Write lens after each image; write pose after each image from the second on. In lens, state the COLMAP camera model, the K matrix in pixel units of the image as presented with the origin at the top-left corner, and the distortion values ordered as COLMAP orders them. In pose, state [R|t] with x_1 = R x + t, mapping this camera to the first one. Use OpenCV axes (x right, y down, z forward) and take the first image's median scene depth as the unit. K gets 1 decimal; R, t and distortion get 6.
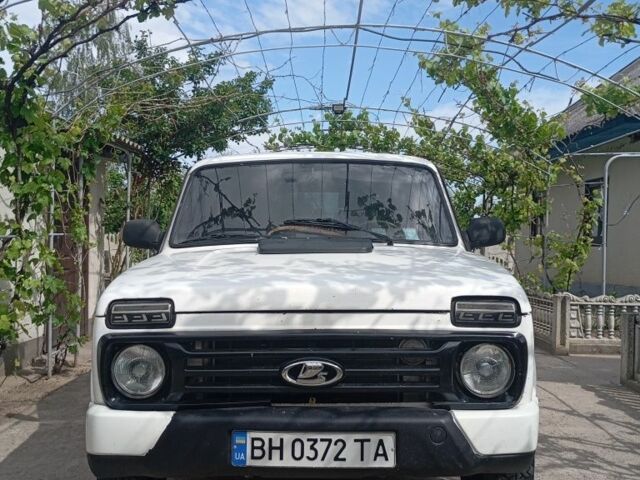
lens RADIAL K [[718.5, 0, 320.0], [0, 718.5, 240.0], [0, 0, 1]] dist [0.024227, 0.035813]
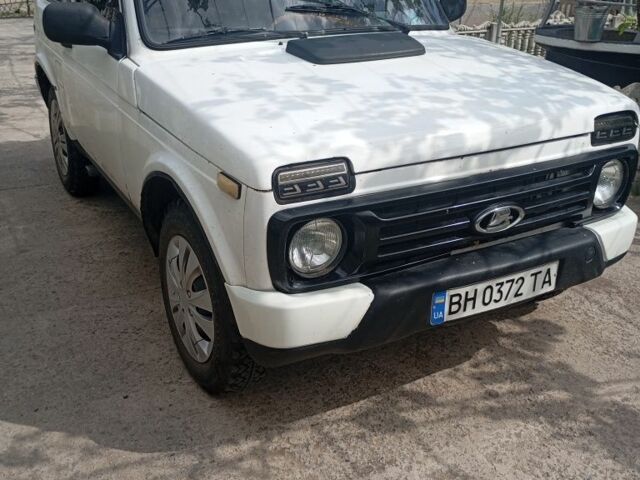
lens RADIAL K [[718.5, 0, 320.0], [0, 718.5, 240.0], [0, 0, 1]] dist [0.024227, 0.035813]
pose [[0.873282, -0.184942, 0.450749, -0.654138], [-0.009169, 0.918753, 0.394727, -0.162173], [-0.487128, -0.348840, 0.800635, 0.352021]]
